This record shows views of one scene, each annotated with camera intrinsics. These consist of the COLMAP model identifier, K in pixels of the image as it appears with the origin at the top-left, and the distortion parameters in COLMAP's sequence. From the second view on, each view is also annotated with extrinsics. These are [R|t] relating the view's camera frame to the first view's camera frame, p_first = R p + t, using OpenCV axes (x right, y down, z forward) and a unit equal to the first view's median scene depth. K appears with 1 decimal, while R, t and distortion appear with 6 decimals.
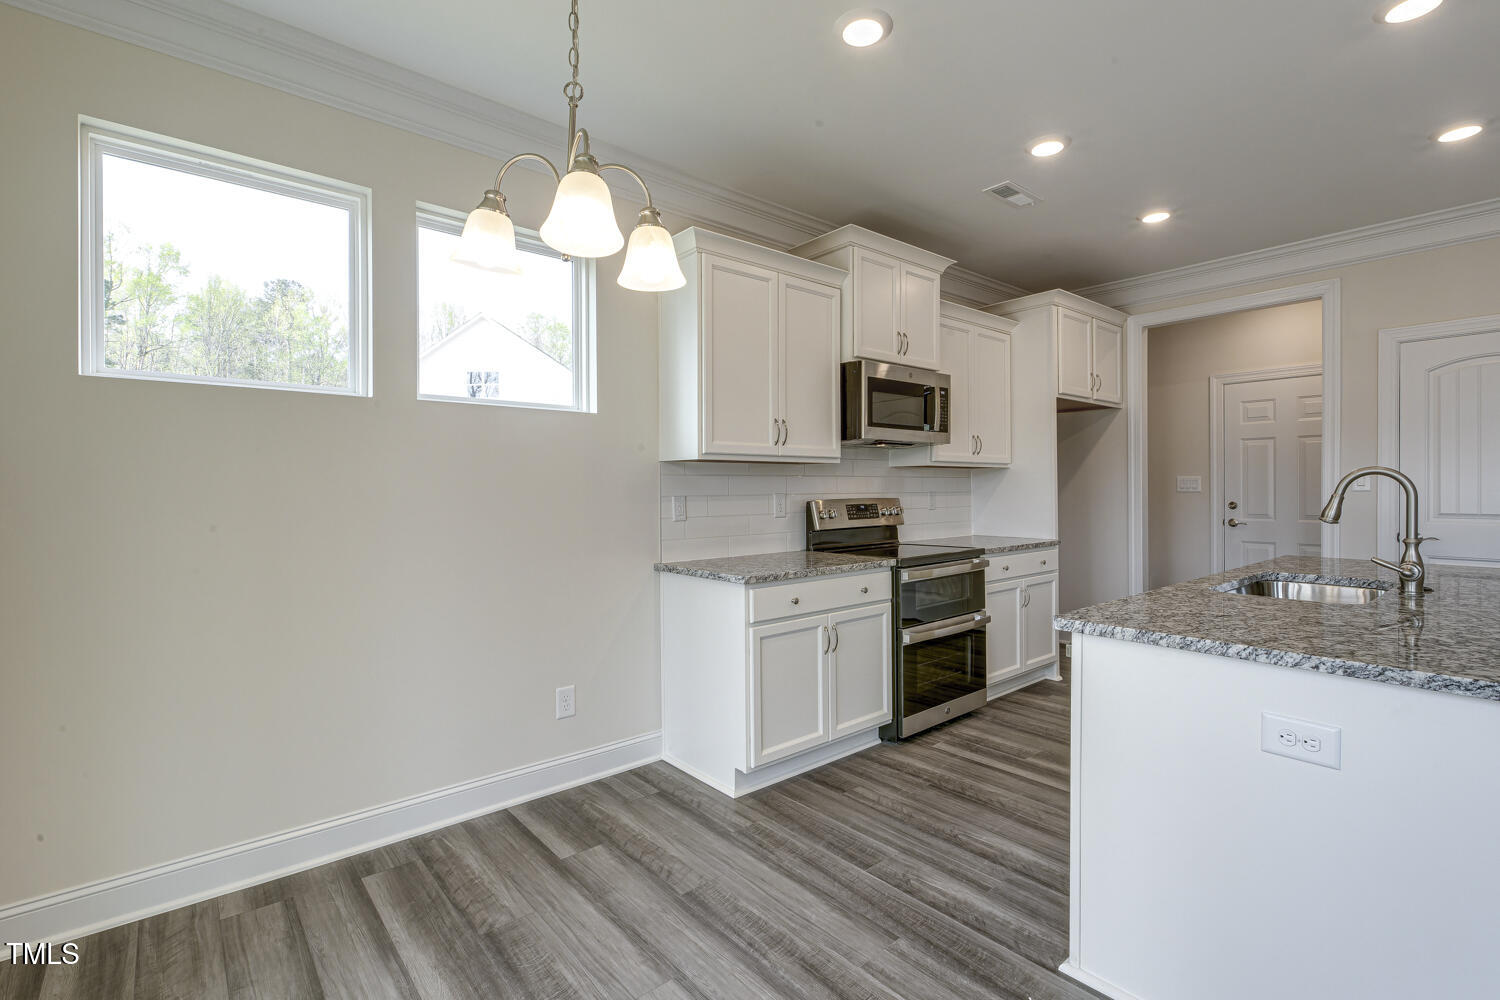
lens RADIAL K [[678.2, 0, 753.6], [0, 678.2, 498.4], [0, 0, 1]] dist [-0.013212, 0.003605]
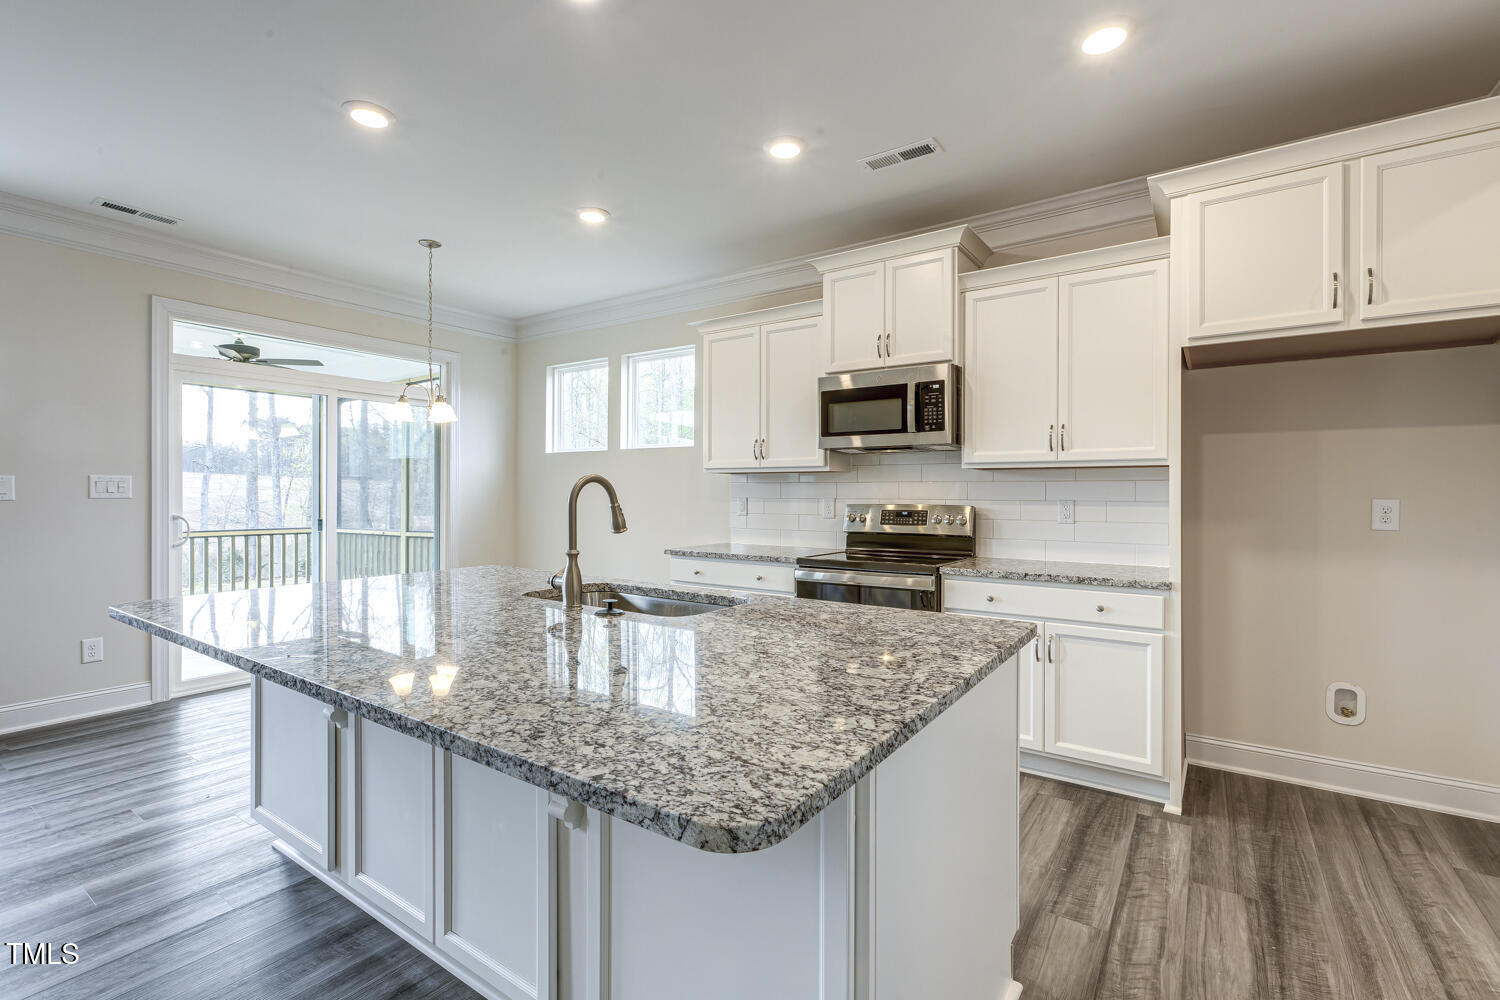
lens RADIAL K [[678.2, 0, 745.9], [0, 678.2, 498.1], [0, 0, 1]] dist [-0.013212, 0.003605]
pose [[0.271557, 0.013693, -0.962325, 1.066786], [-0.019548, 0.999771, 0.008710, -0.013423], [0.962224, 0.016446, 0.271763, 0.525910]]
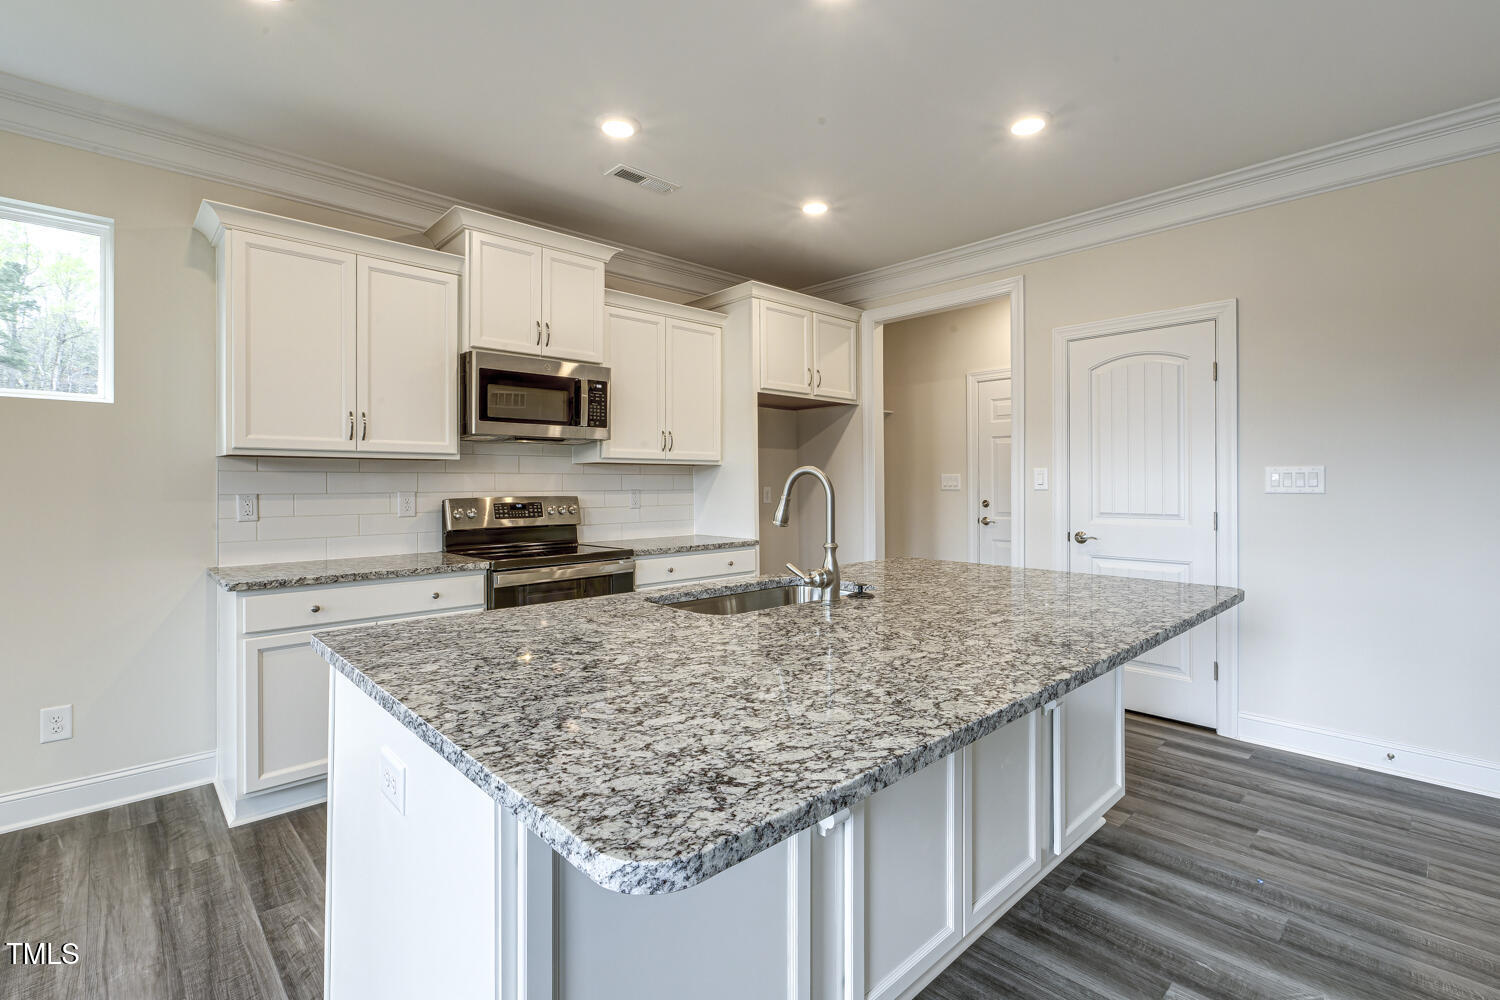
lens RADIAL K [[678.2, 0, 760.7], [0, 678.2, 484.1], [0, 0, 1]] dist [-0.013212, 0.003605]
pose [[0.997830, 0.003184, 0.065769, 0.446918], [-0.002231, 0.999892, -0.014546, -0.004626], [-0.065809, 0.014368, 0.997729, 0.034266]]
